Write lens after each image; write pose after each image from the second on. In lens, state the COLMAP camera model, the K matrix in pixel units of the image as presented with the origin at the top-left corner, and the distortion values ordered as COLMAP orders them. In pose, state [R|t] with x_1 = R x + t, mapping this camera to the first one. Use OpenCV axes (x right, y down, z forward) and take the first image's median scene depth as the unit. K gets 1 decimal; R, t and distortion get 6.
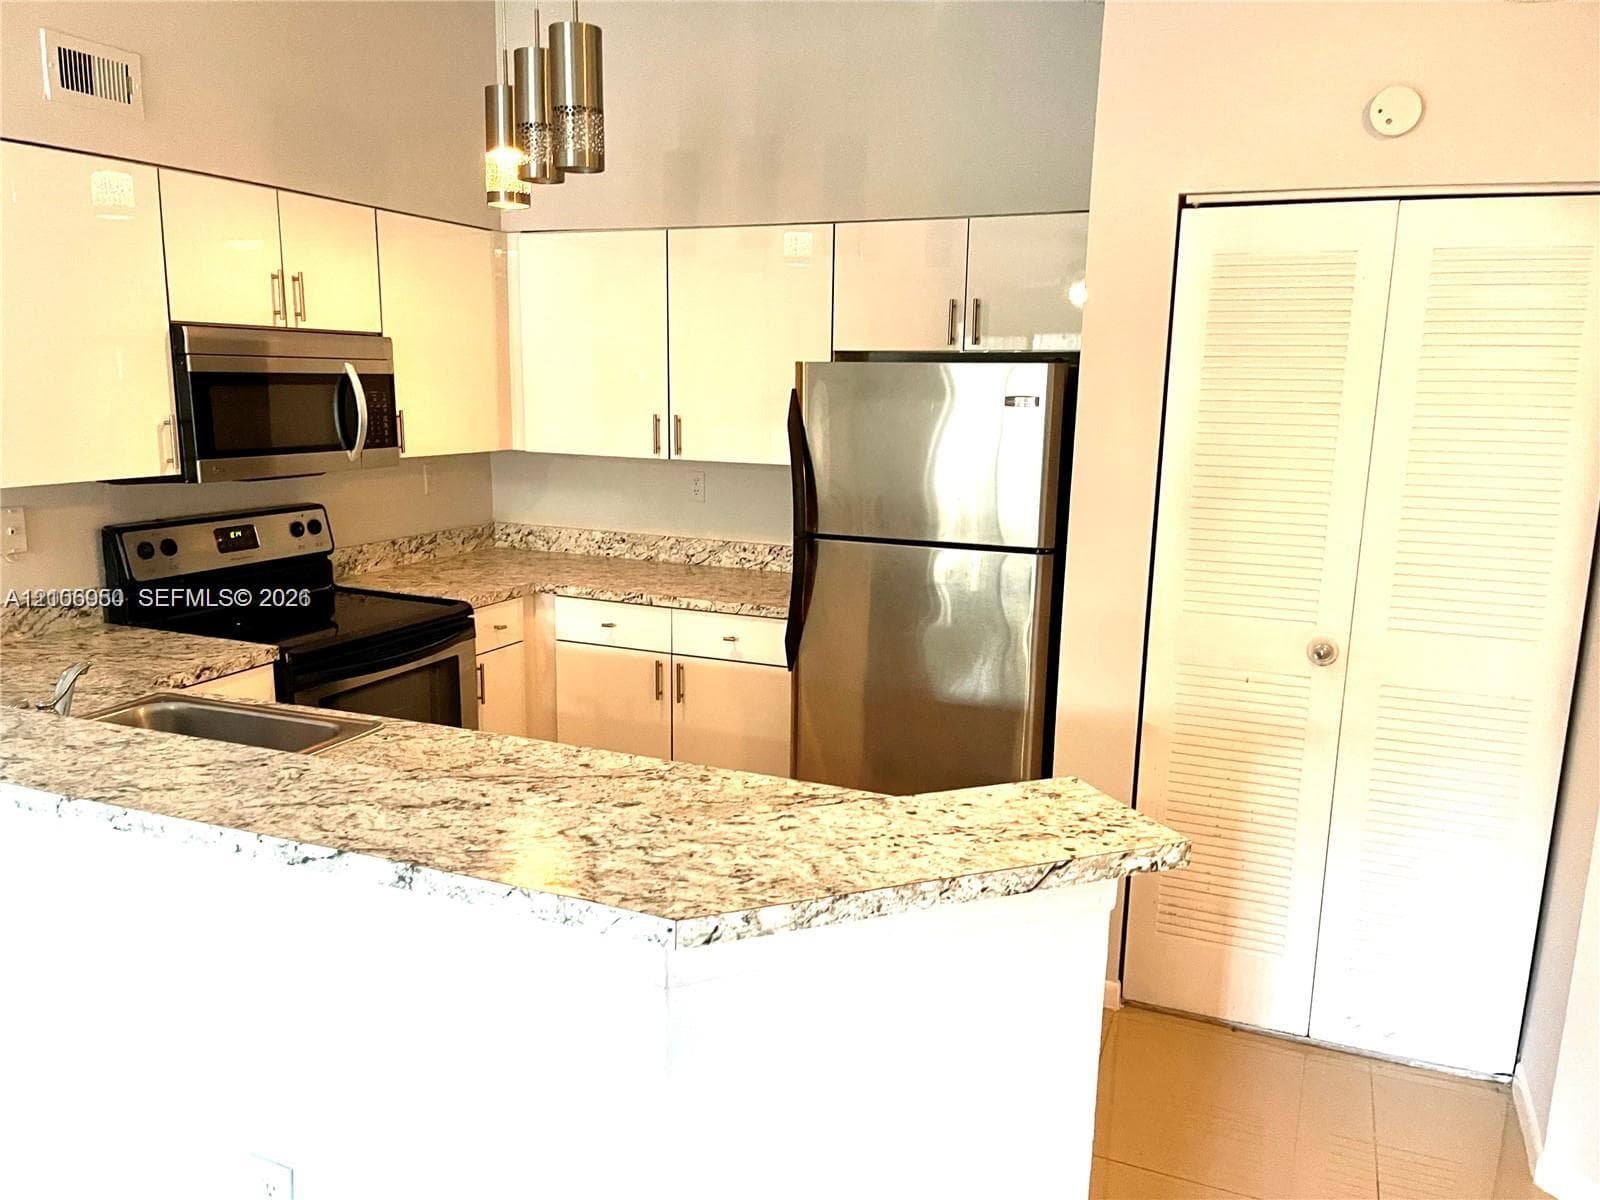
lens RADIAL K [[1217.1, 0, 799.4], [0, 1217.1, 621.2], [0, 0, 1]] dist [0.038811, -0.059588]
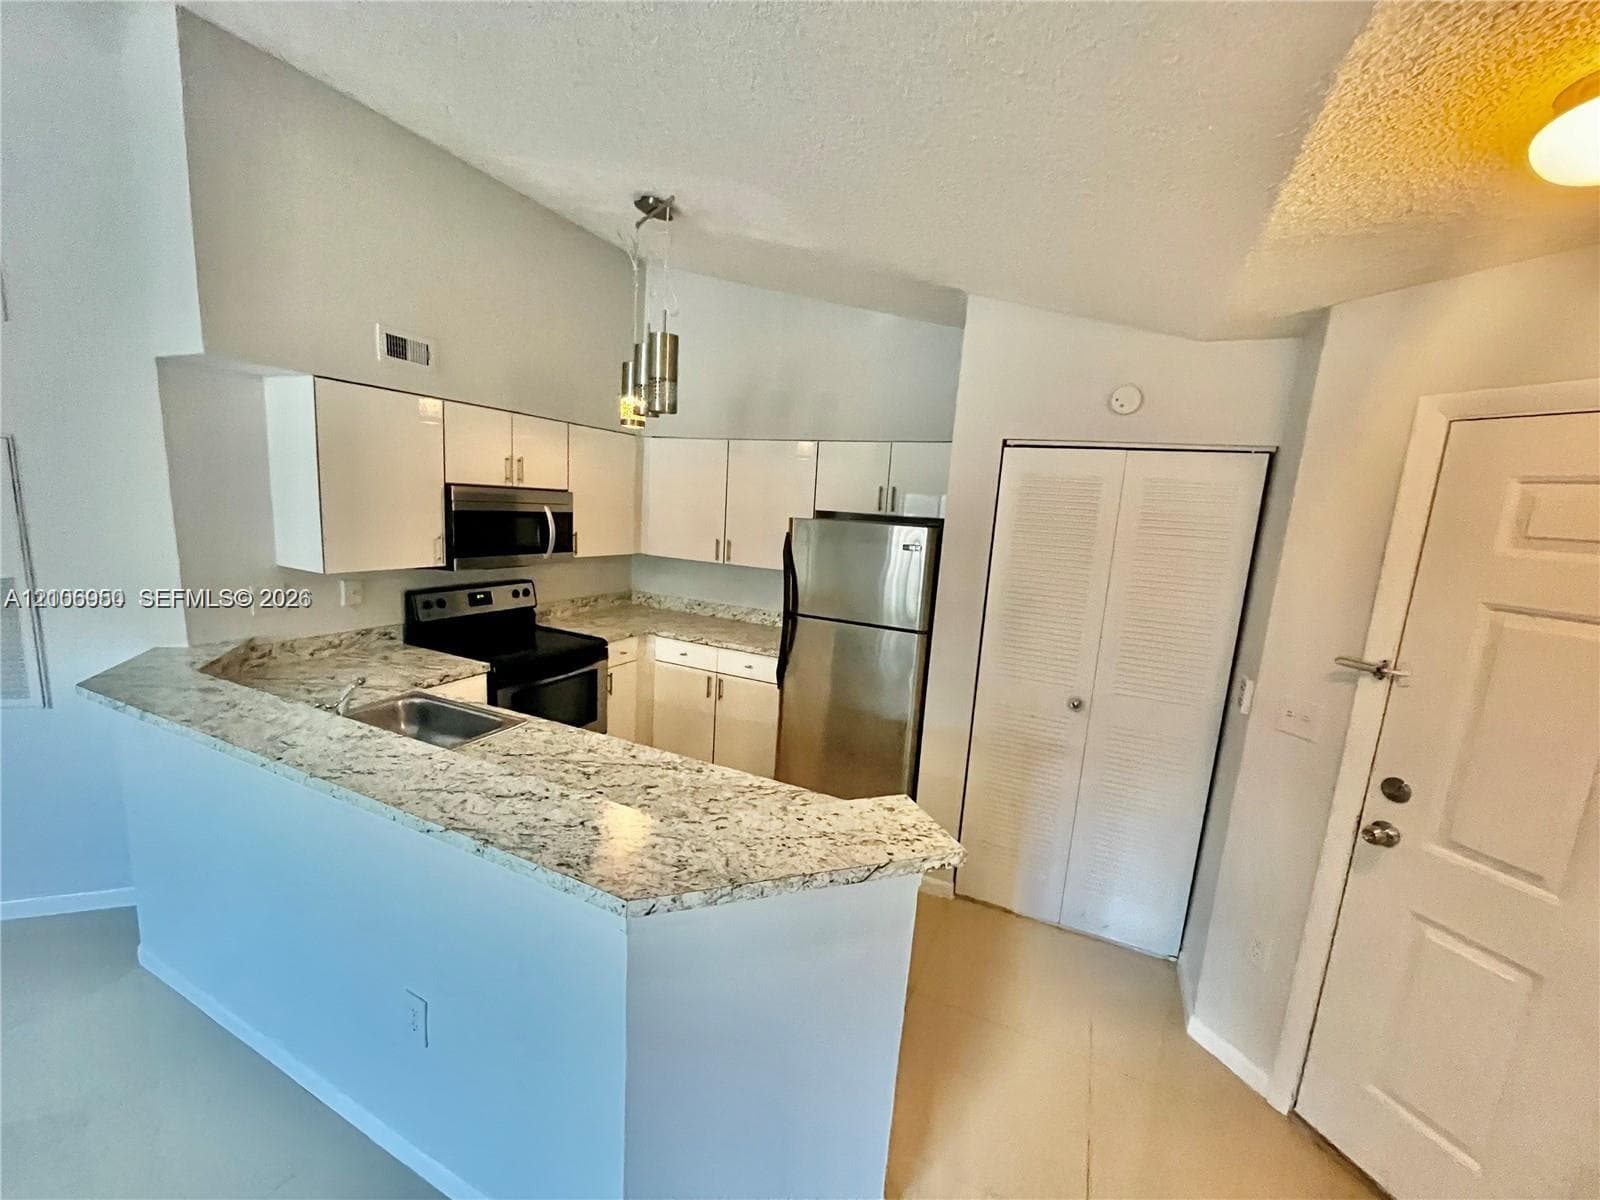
lens RADIAL K [[645.8, 0, 800.3], [0, 645.8, 608.4], [0, 0, 1]] dist [-0.014867, 0.006438]
pose [[0.998034, 0.052411, -0.034375, 0.063207], [-0.053636, 0.997920, -0.035753, -0.056077], [0.032430, 0.037526, 0.998769, 0.071297]]
